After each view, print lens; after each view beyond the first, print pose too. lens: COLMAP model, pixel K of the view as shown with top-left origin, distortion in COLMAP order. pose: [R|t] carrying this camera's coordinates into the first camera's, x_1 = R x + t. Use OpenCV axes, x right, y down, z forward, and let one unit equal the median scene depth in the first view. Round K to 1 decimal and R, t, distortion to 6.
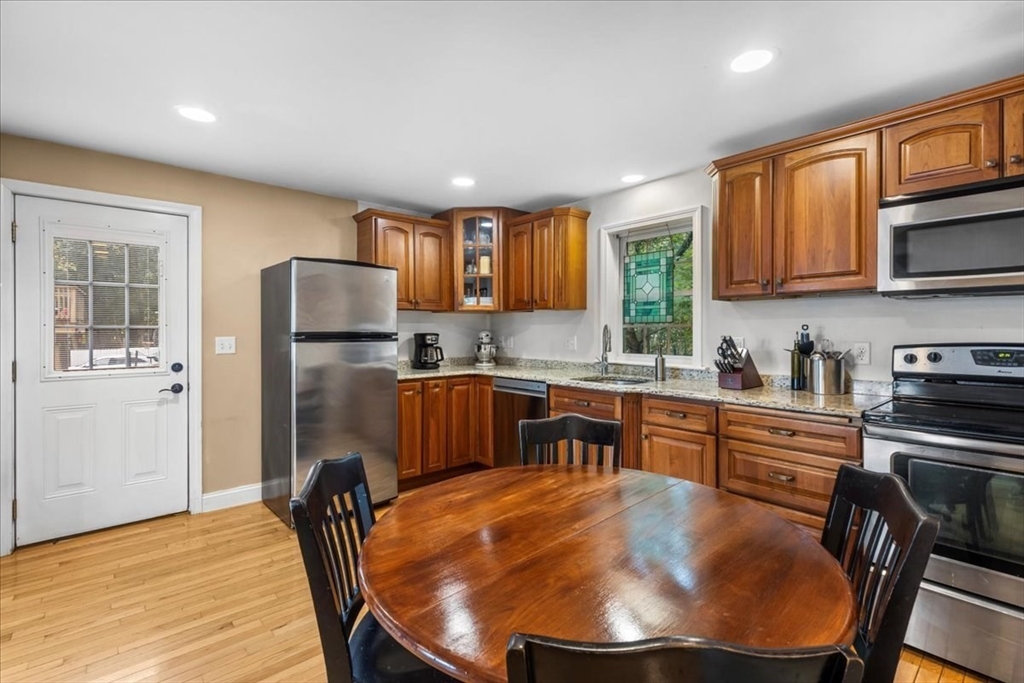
lens RADIAL K [[462.0, 0, 509.3], [0, 462.0, 331.7], [0, 0, 1]] dist [0.007987, -0.001361]
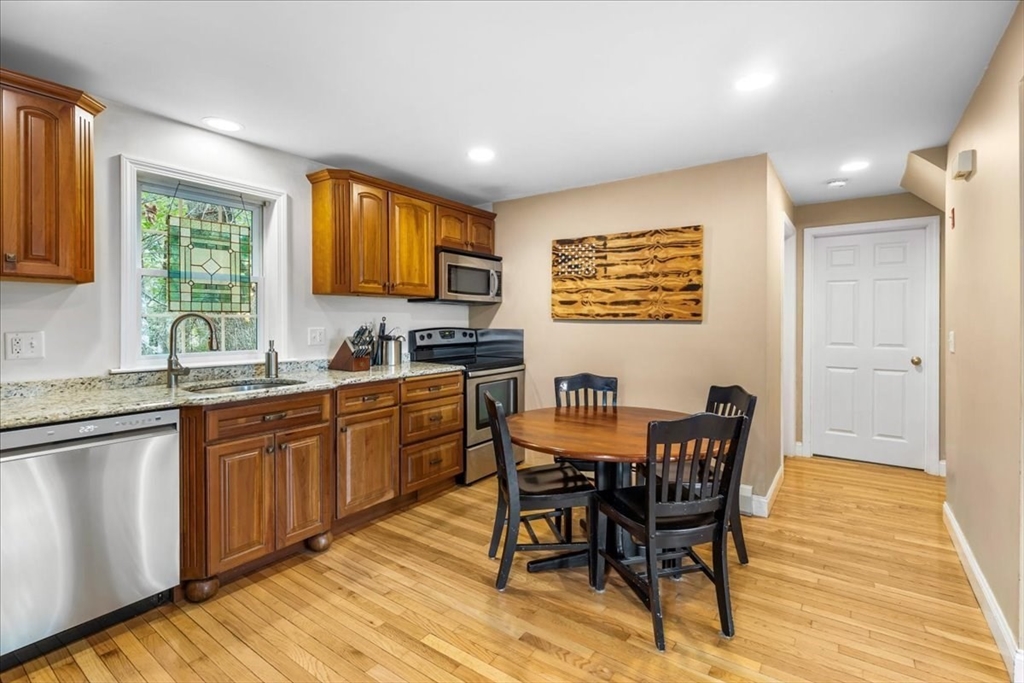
lens RADIAL K [[475.3, 0, 516.2], [0, 475.3, 322.8], [0, 0, 1]] dist [0.009323, -0.001488]
pose [[-0.233555, -0.000468, 0.972343, -0.612499], [0.005602, 0.999983, 0.001827, 0.001555], [-0.972327, 0.005874, -0.233548, 0.697832]]
